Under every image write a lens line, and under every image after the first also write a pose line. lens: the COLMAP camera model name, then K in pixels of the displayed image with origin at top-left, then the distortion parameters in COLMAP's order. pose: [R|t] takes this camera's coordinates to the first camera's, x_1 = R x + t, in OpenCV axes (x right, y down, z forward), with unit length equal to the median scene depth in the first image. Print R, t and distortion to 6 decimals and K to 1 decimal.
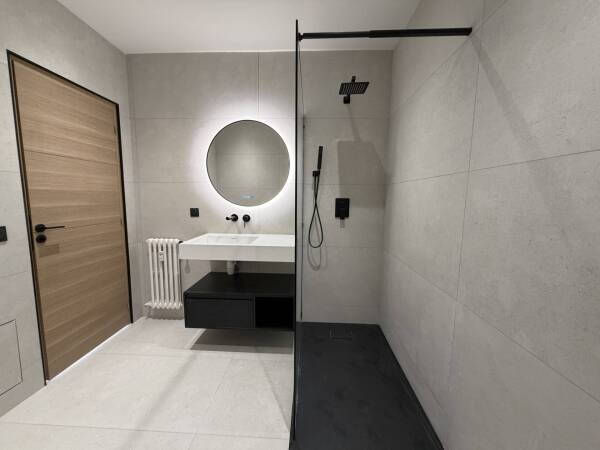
lens RADIAL K [[241.0, 0, 300.0], [0, 241.0, 225.0], [0, 0, 1]] dist [0.000012, -0.000016]
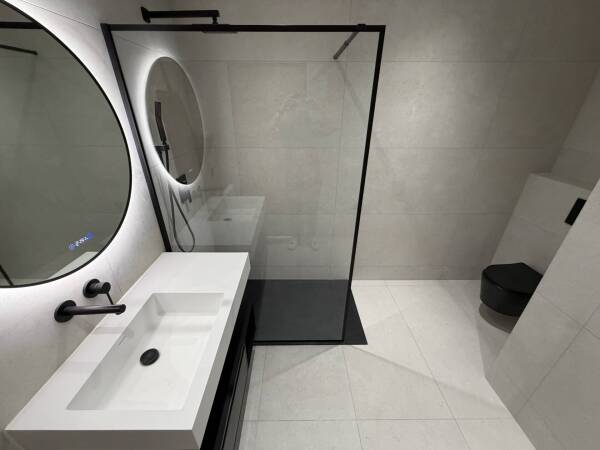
lens RADIAL K [[243.0, 0, 300.0], [0, 243.0, 225.0], [0, 0, 1]] dist [-0.000409, -0.000056]
pose [[-0.057510, -0.464261, 0.883829, -0.804165], [0.108240, 0.877176, 0.467810, -0.404538], [-0.992460, 0.122569, -0.000195, 0.916903]]
